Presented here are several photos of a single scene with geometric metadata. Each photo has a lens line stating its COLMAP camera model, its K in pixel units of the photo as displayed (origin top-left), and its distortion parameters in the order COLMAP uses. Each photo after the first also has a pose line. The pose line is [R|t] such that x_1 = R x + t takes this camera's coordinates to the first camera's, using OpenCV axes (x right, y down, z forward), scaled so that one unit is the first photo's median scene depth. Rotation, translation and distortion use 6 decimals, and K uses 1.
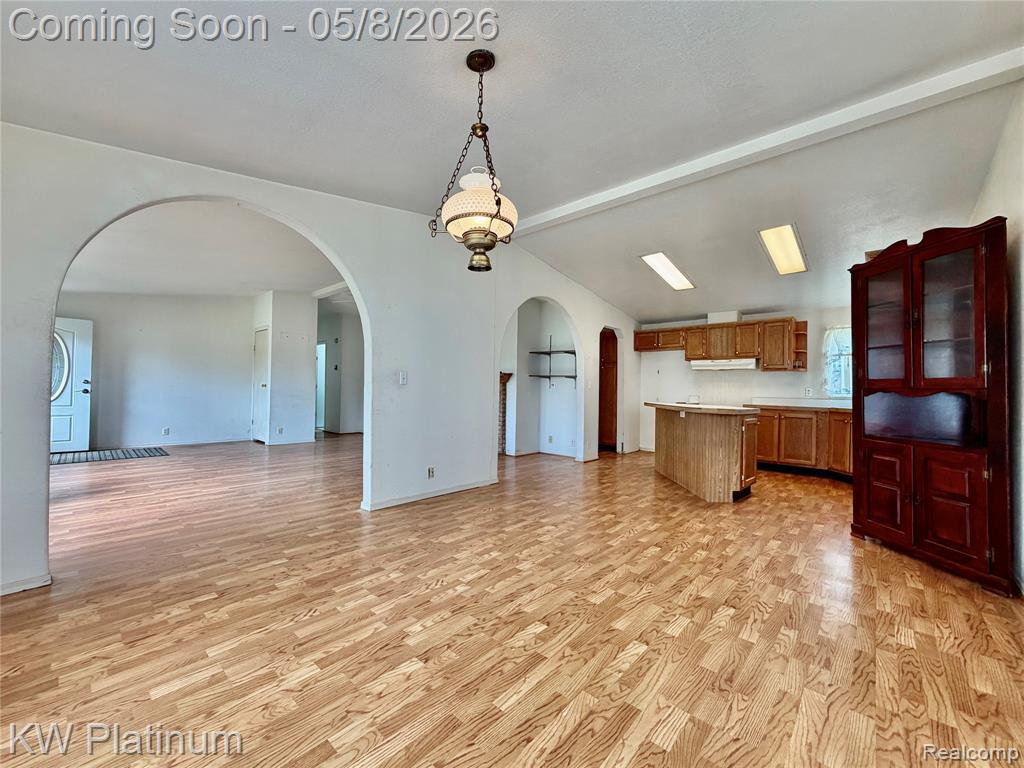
lens RADIAL K [[407.1, 0, 512.1], [0, 407.1, 381.7], [0, 0, 1]] dist [0.001858, 0.000114]
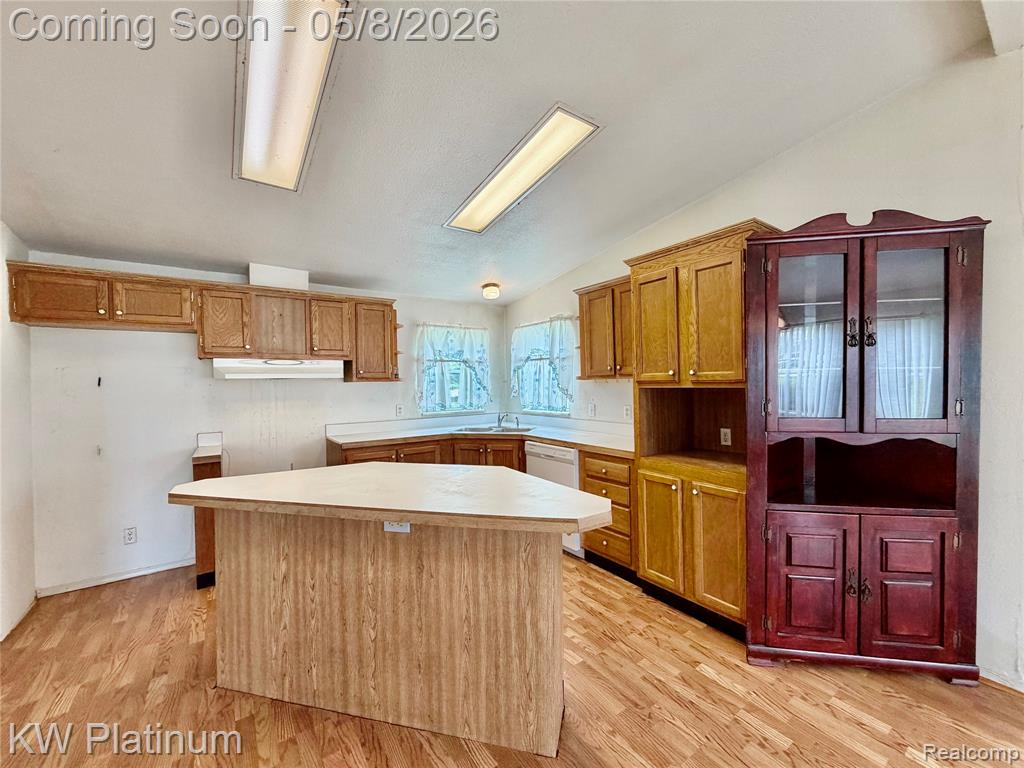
lens RADIAL K [[407.1, 0, 513.0], [0, 407.1, 383.4], [0, 0, 1]] dist [0.001858, 0.000114]
pose [[0.219541, -0.032144, 0.975074, 0.073643], [0.003747, 0.999477, 0.032105, -0.038838], [-0.975596, -0.003394, 0.219546, 0.596871]]
